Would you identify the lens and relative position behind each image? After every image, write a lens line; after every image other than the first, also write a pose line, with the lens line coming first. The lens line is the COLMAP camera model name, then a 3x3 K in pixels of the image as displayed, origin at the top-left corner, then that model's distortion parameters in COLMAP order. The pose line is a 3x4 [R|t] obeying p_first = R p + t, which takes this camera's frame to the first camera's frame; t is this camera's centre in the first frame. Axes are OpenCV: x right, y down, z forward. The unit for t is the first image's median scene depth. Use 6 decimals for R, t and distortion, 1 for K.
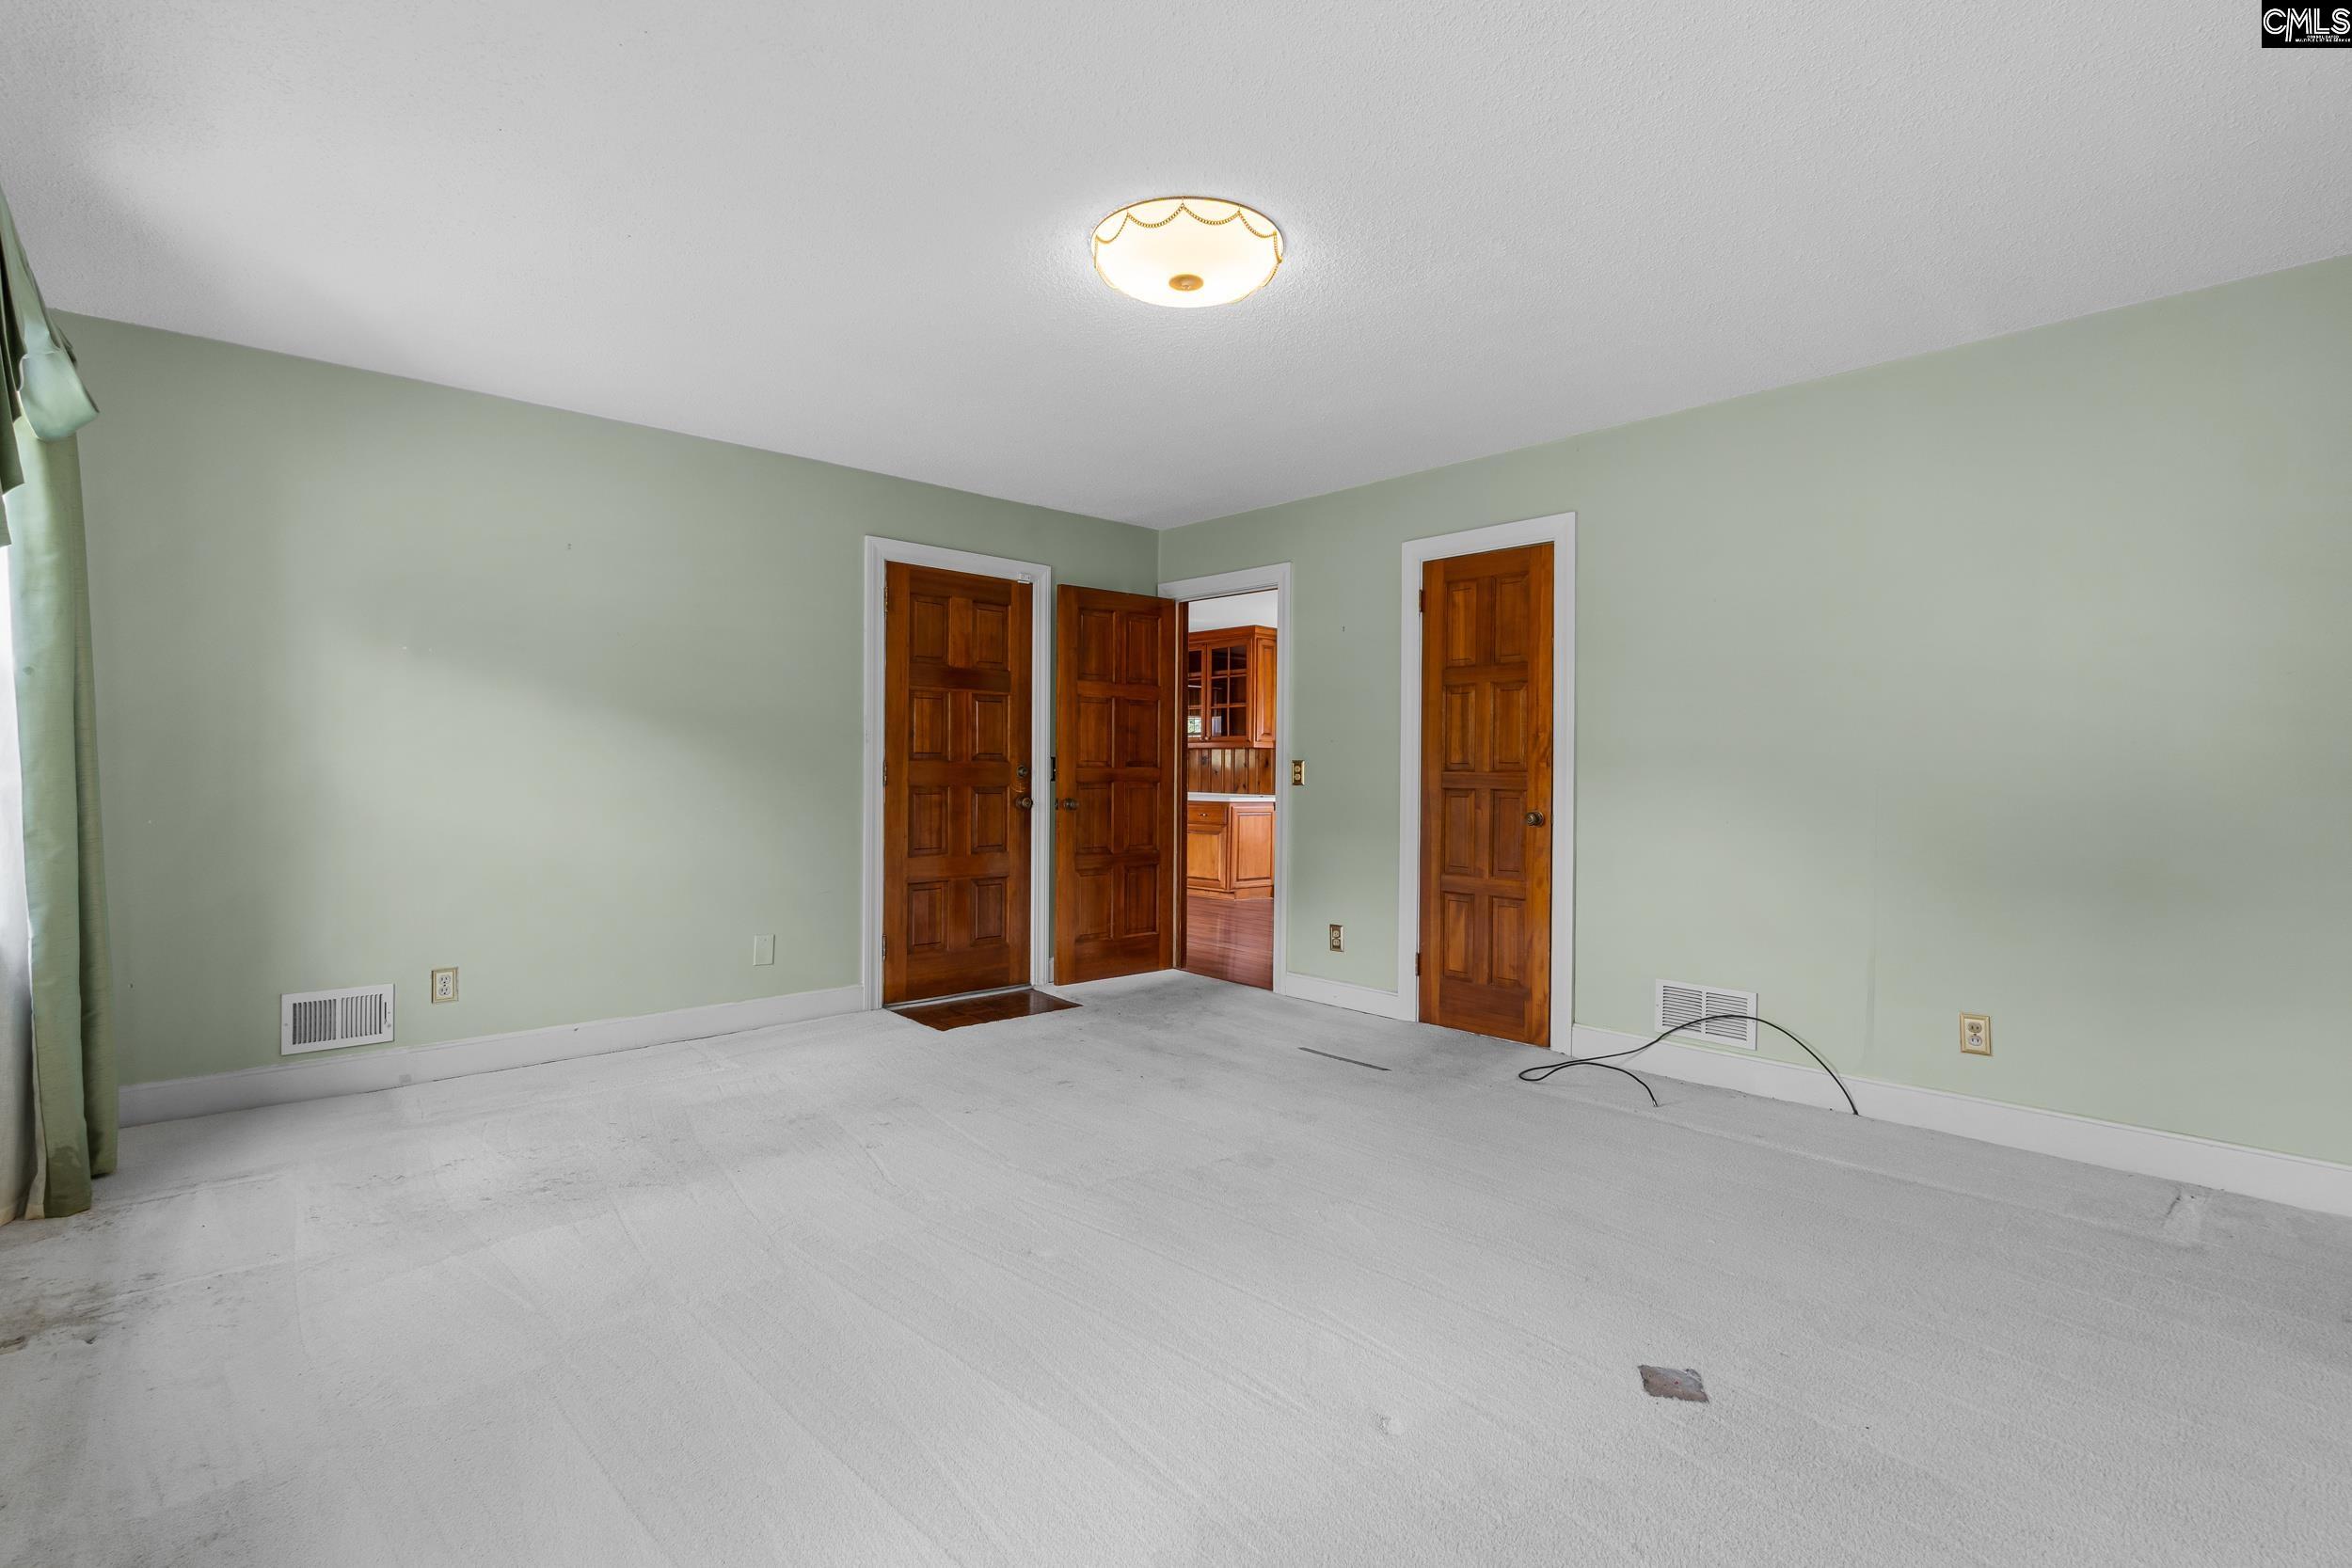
lens RADIAL K [[1074.9, 0, 1176.0], [0, 1074.9, 784.2], [0, 0, 1]] dist [-0.009088, 0.000082]
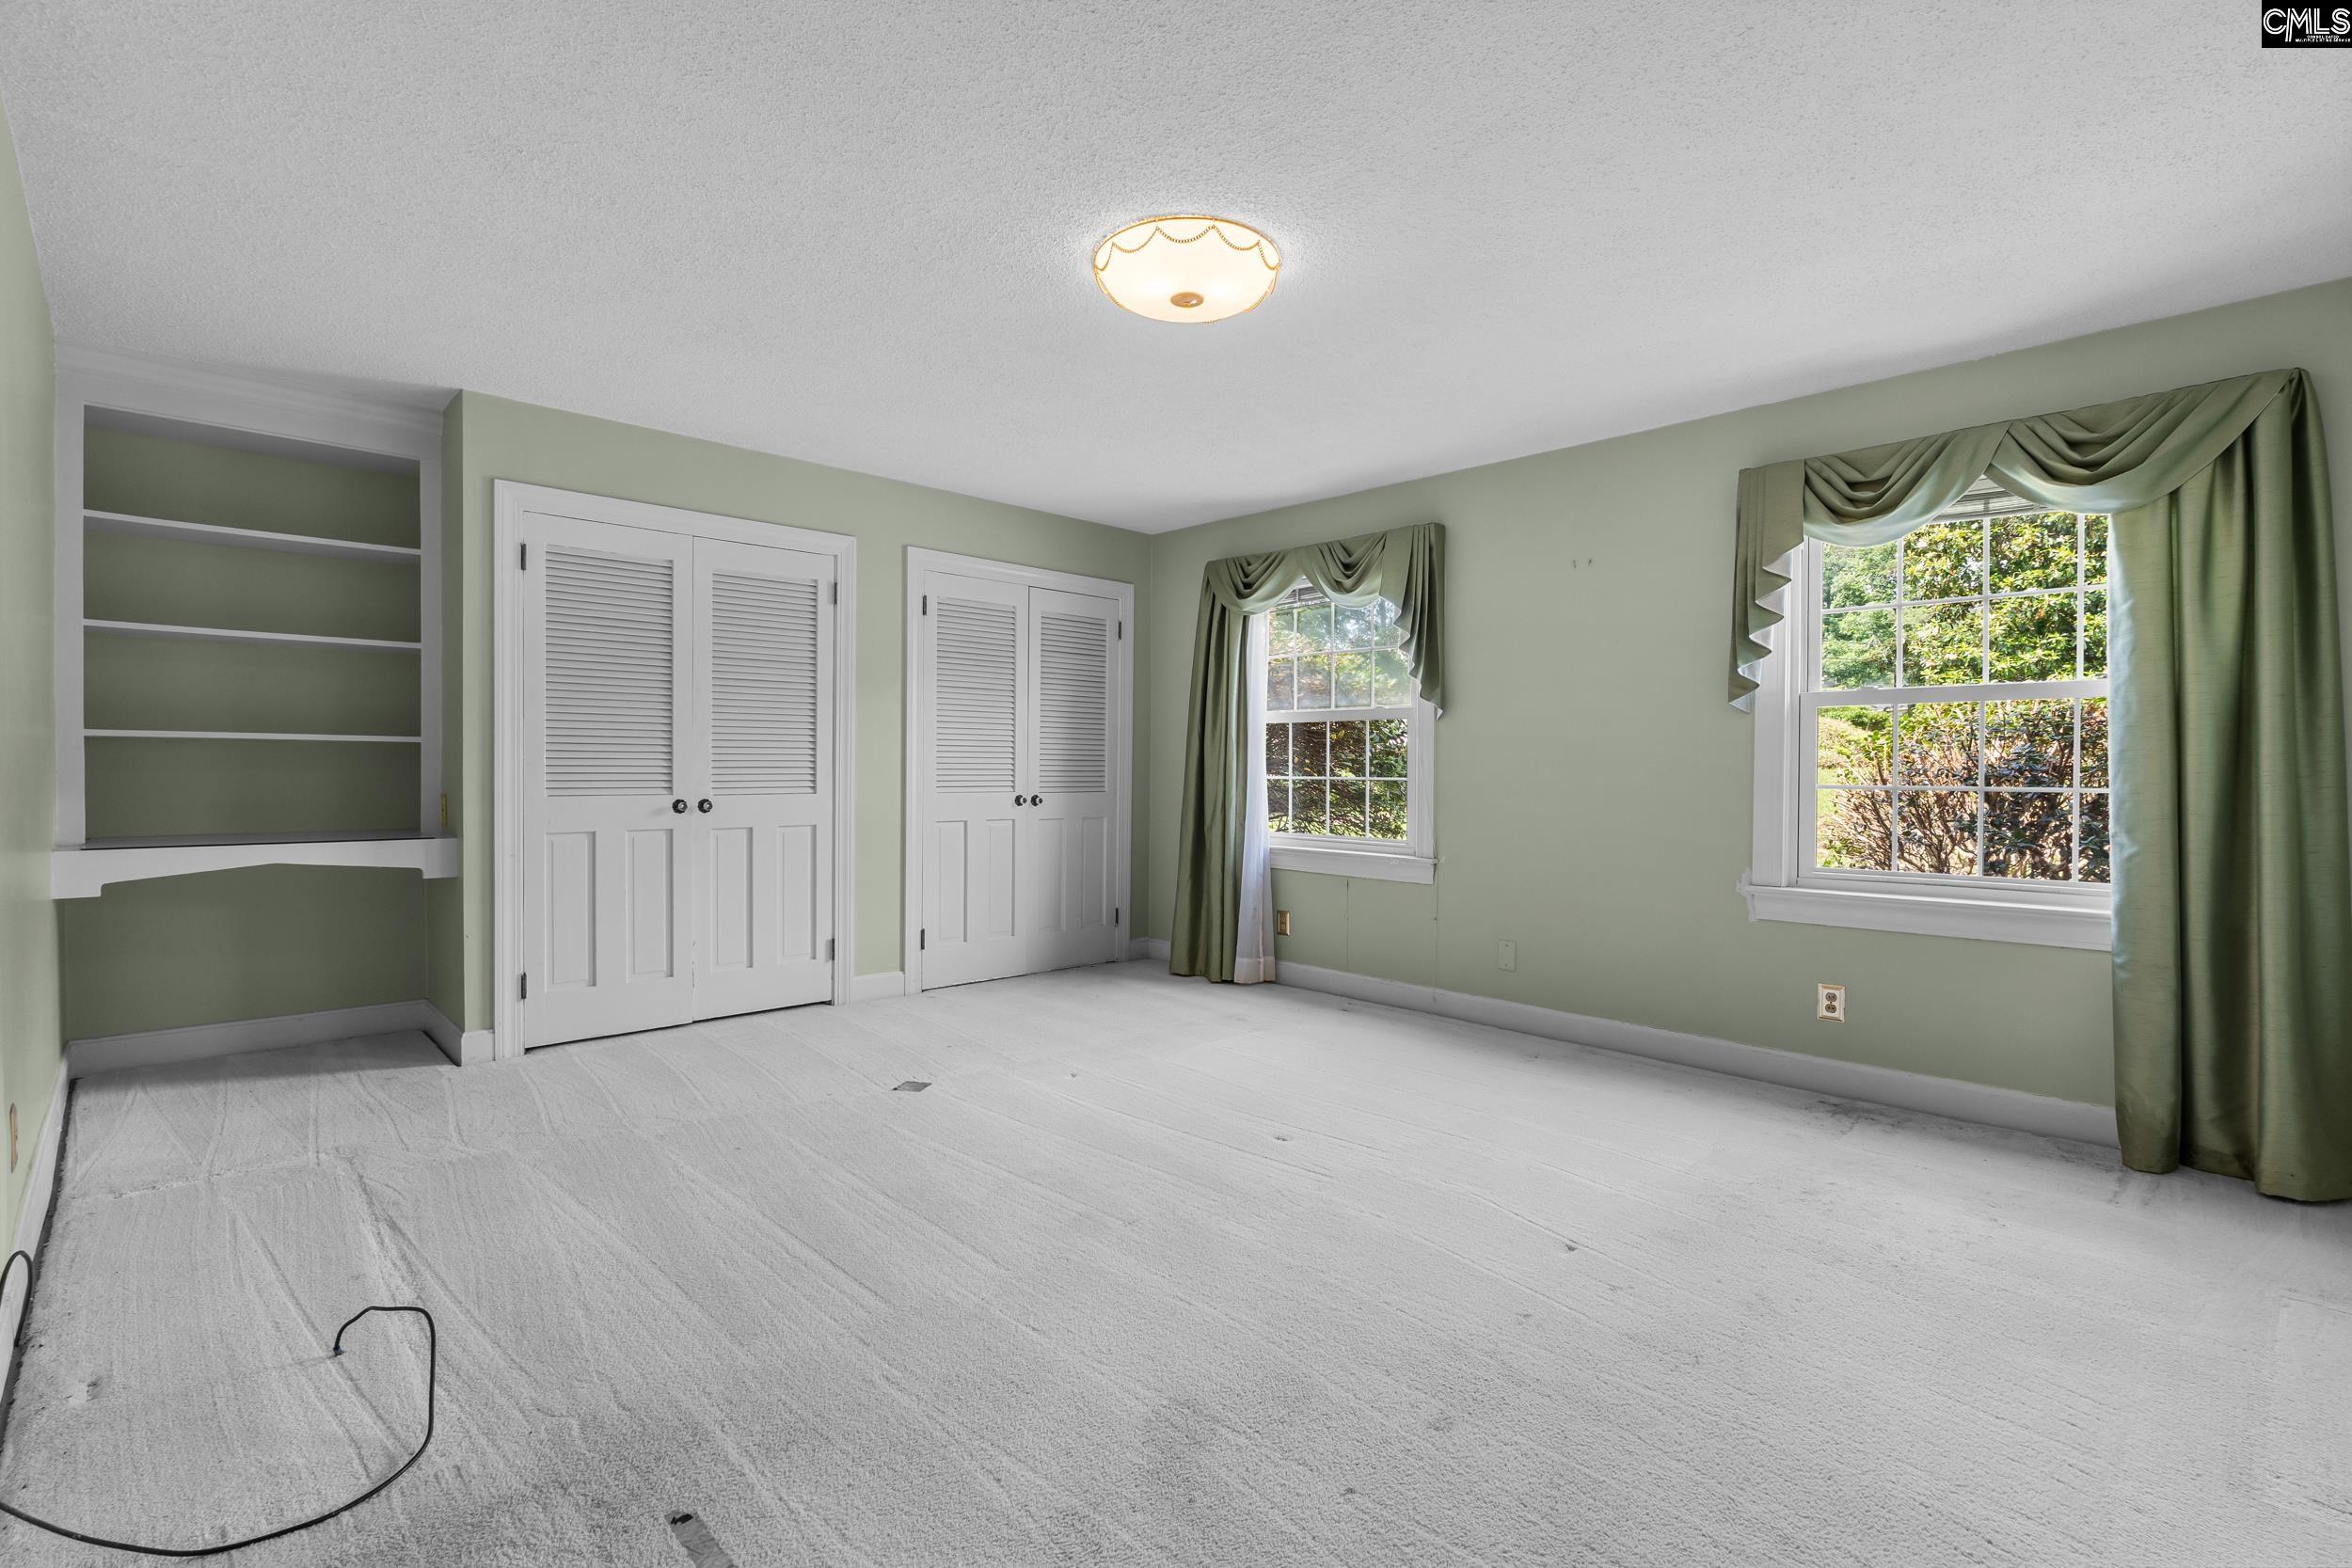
lens RADIAL K [[1074.9, 0, 1177.4], [0, 1074.9, 774.4], [0, 0, 1]] dist [-0.009088, 0.000082]
pose [[-0.999079, -0.015356, -0.040058, 0.056077], [-0.016309, 0.999589, 0.023583, -0.035011], [0.039679, 0.024215, -0.998919, 2.143895]]
